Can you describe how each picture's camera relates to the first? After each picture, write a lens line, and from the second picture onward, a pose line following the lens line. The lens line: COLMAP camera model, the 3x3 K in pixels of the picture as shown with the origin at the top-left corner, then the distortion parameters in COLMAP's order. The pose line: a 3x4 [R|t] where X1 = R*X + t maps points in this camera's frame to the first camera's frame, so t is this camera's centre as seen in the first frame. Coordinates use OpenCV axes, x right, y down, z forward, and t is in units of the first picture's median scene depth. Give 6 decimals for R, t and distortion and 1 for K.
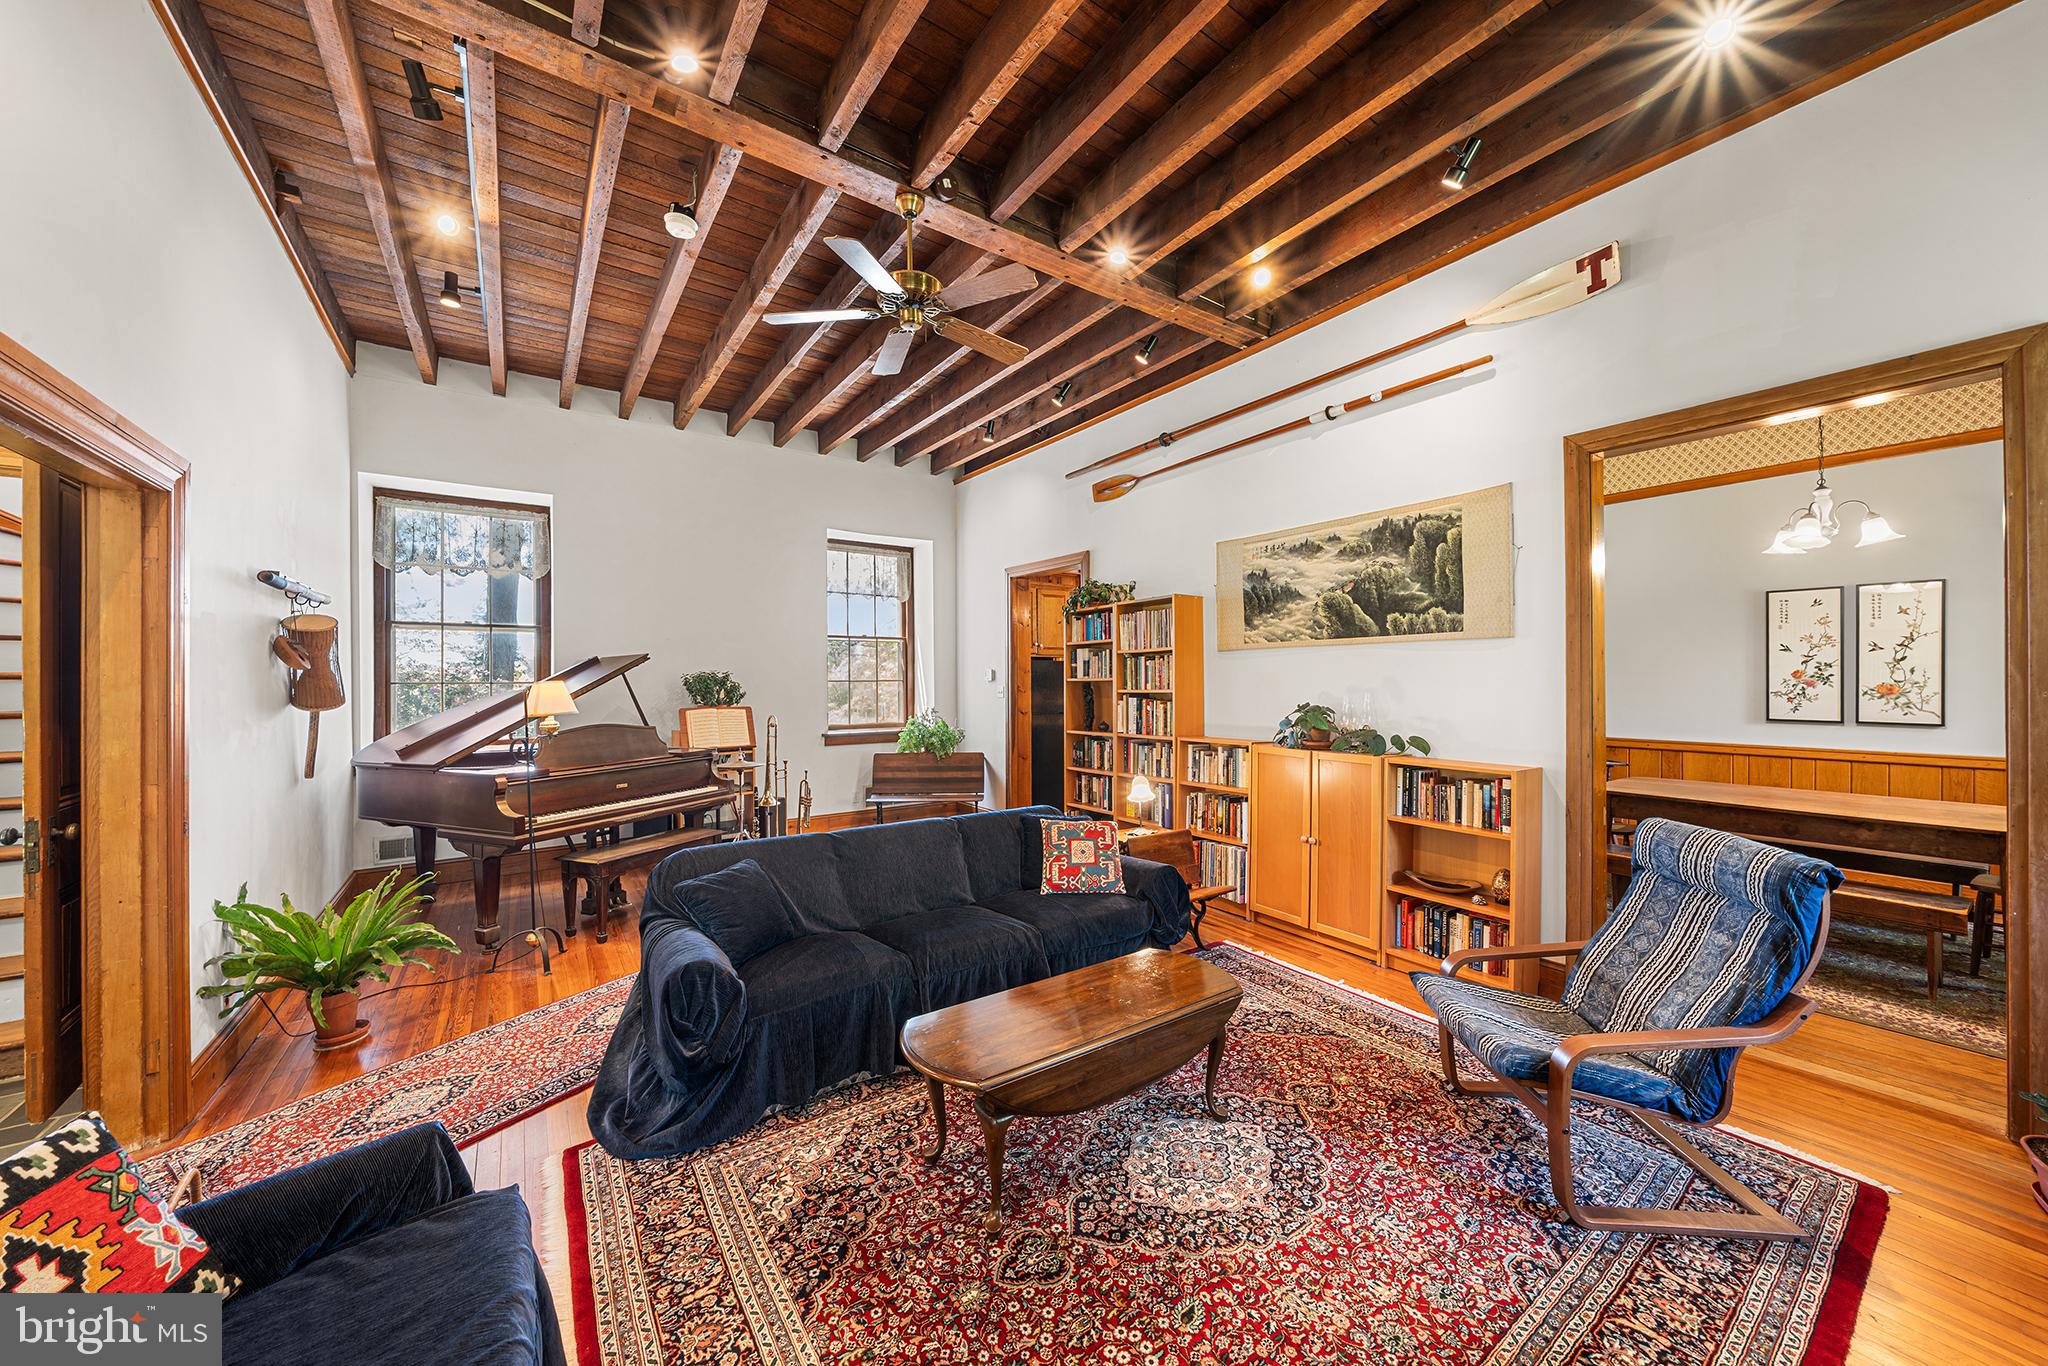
lens RADIAL K [[726.5, 0, 1032.3], [0, 726.5, 674.9], [0, 0, 1]] dist [0.001613, -0.001363]
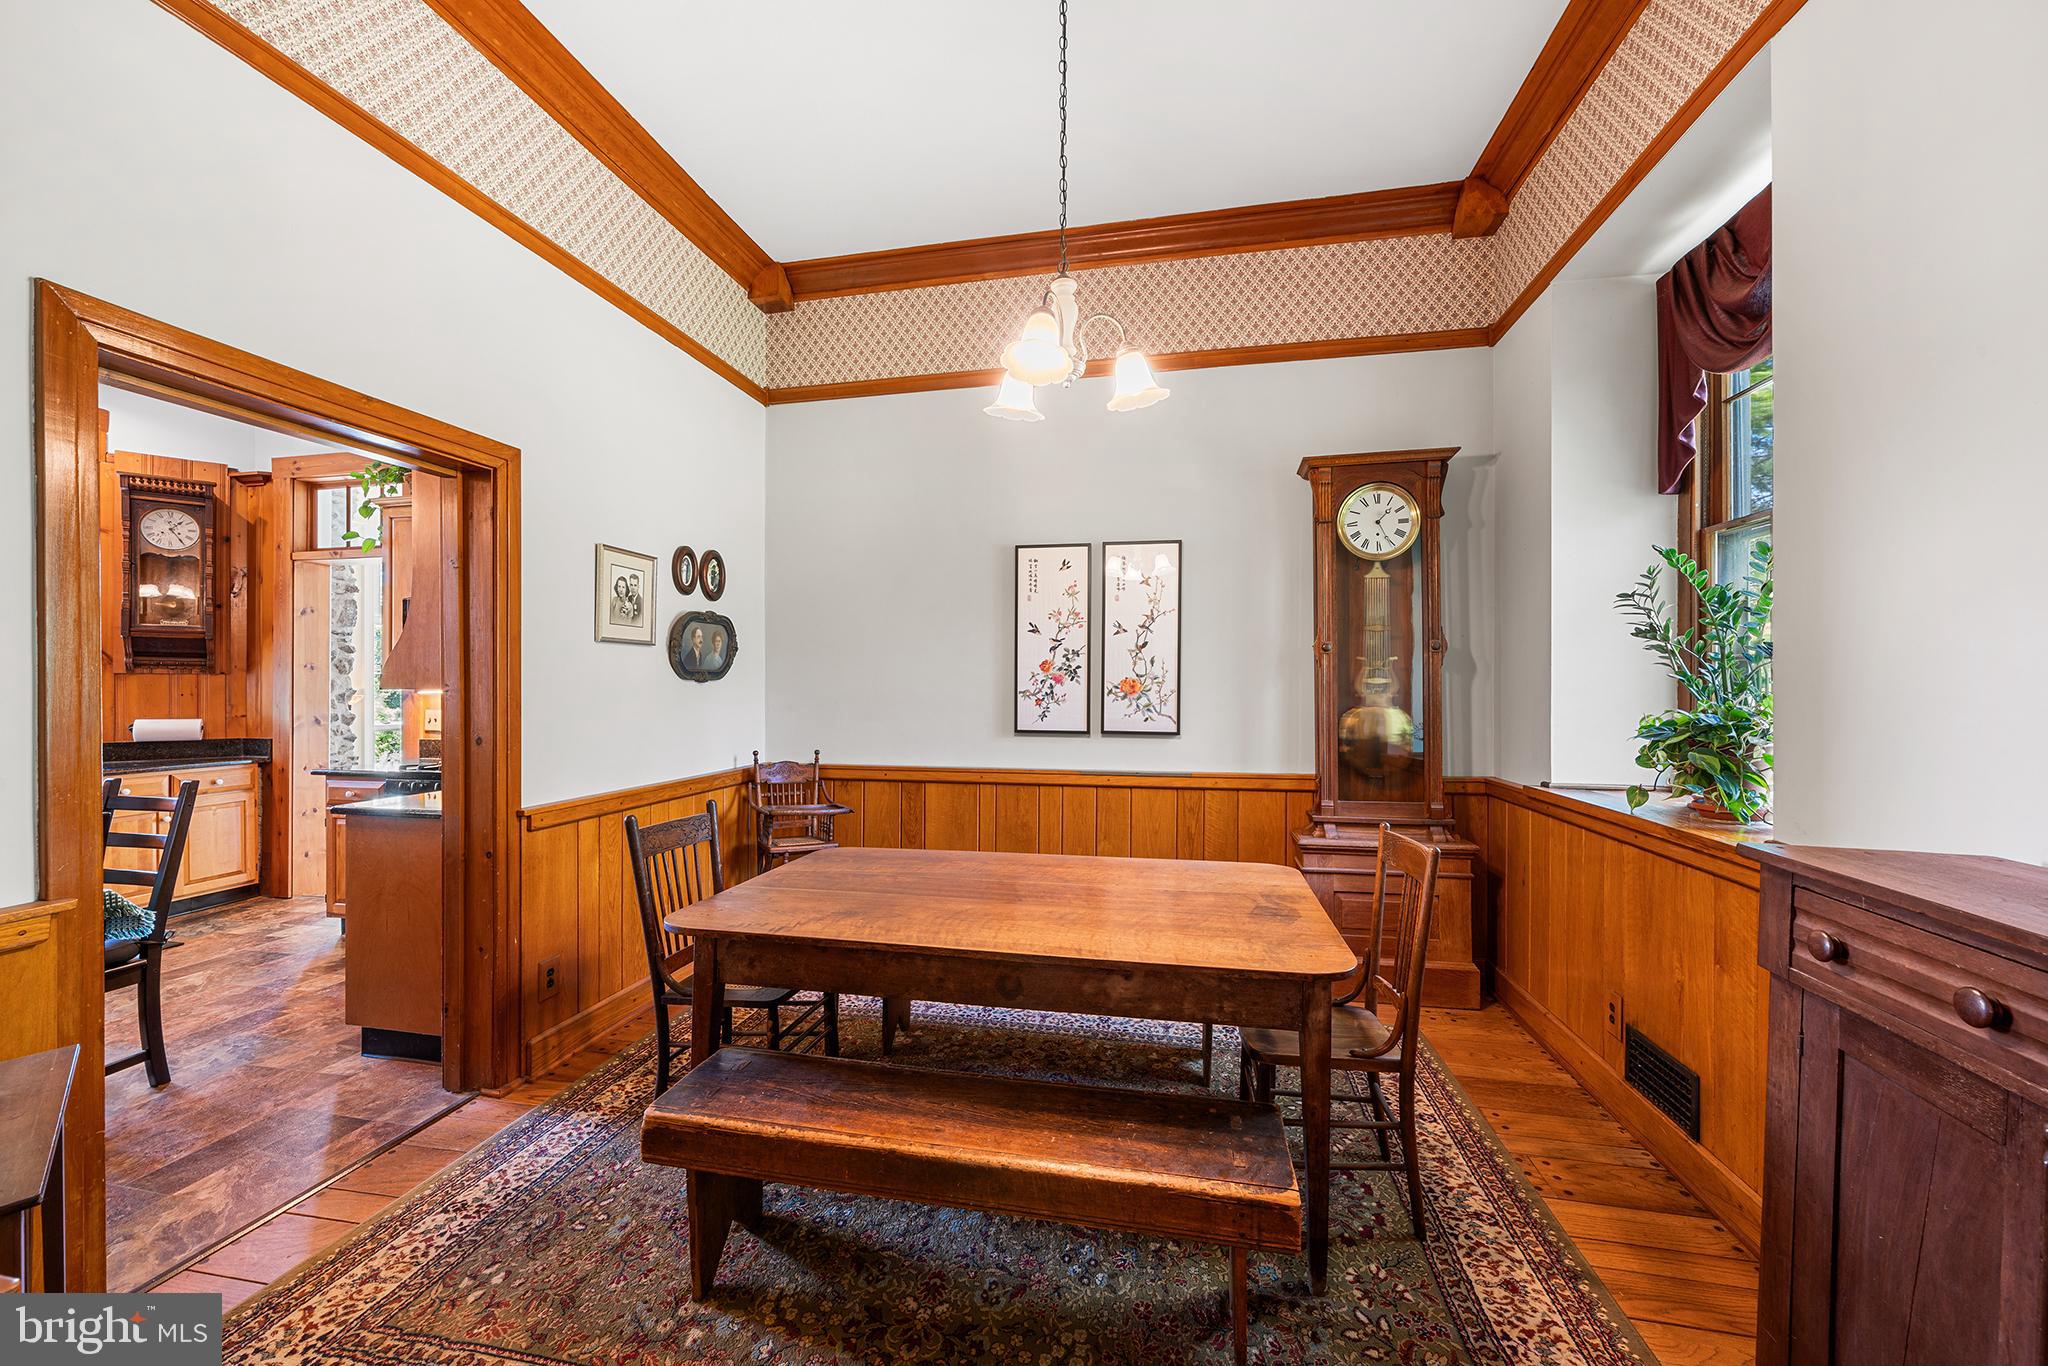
lens RADIAL K [[765.5, 0, 1031.3], [0, 765.5, 691.5], [0, 0, 1]] dist [-0.007518, -0.000366]
pose [[0.729327, 0.003538, 0.684156, 0.654738], [-0.009288, 0.999946, 0.004730, 0.025245], [-0.684102, -0.009804, 0.729321, 0.573480]]
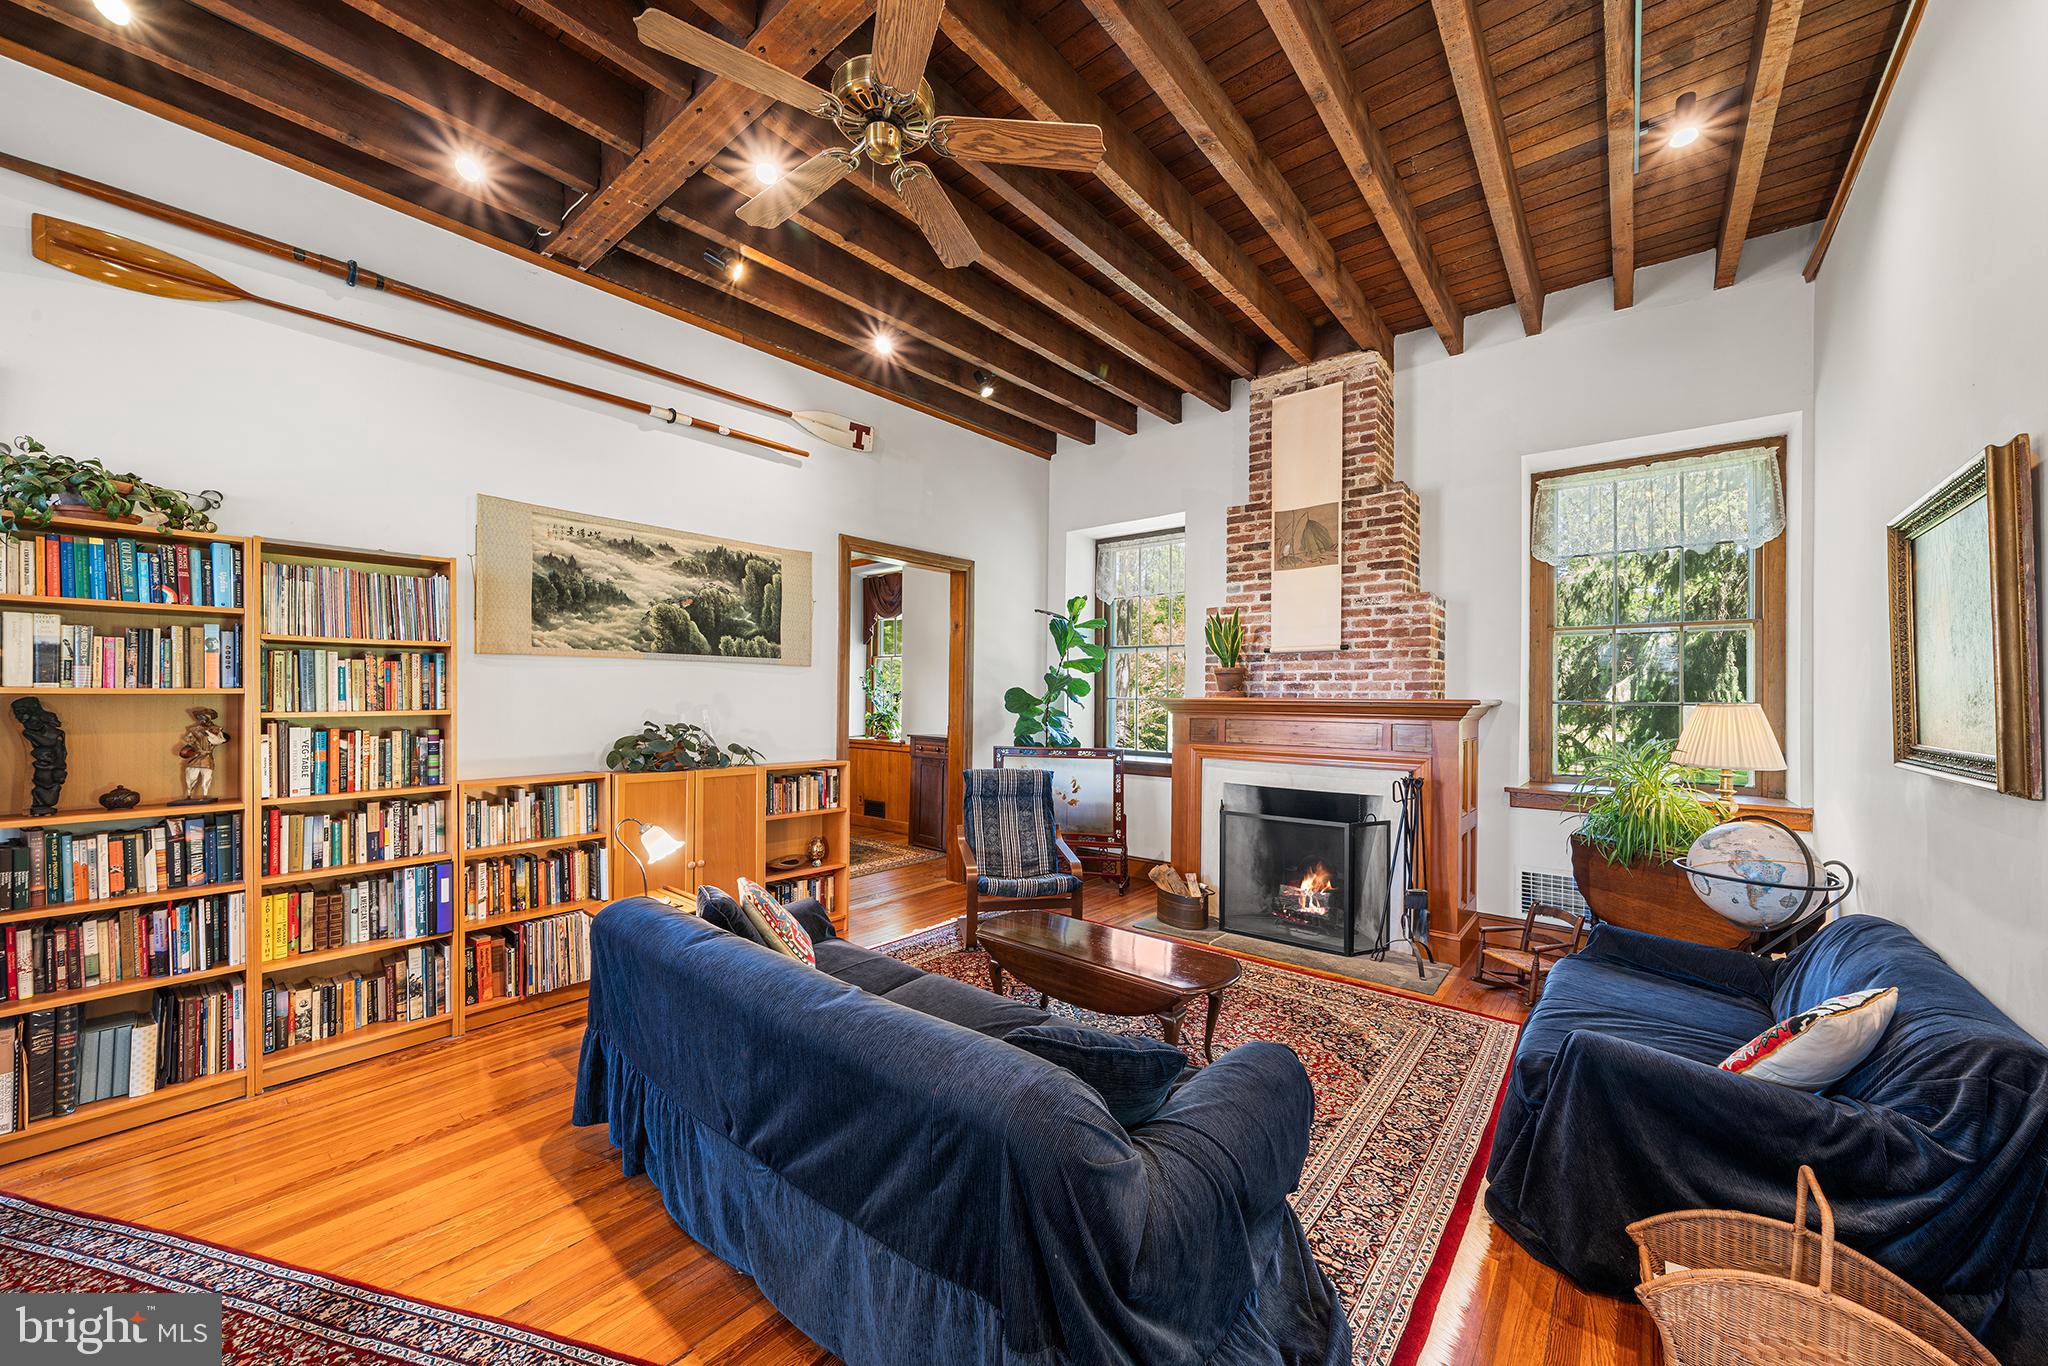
lens RADIAL K [[734.7, 0, 1023.8], [0, 734.7, 695.1], [0, 0, 1]] dist [-0.004740, 0.000742]
pose [[-0.251000, 0.004461, 0.967977, -0.613457], [-0.013735, 0.999872, -0.008169, 0.006201], [-0.967890, -0.015345, -0.250906, 0.763714]]
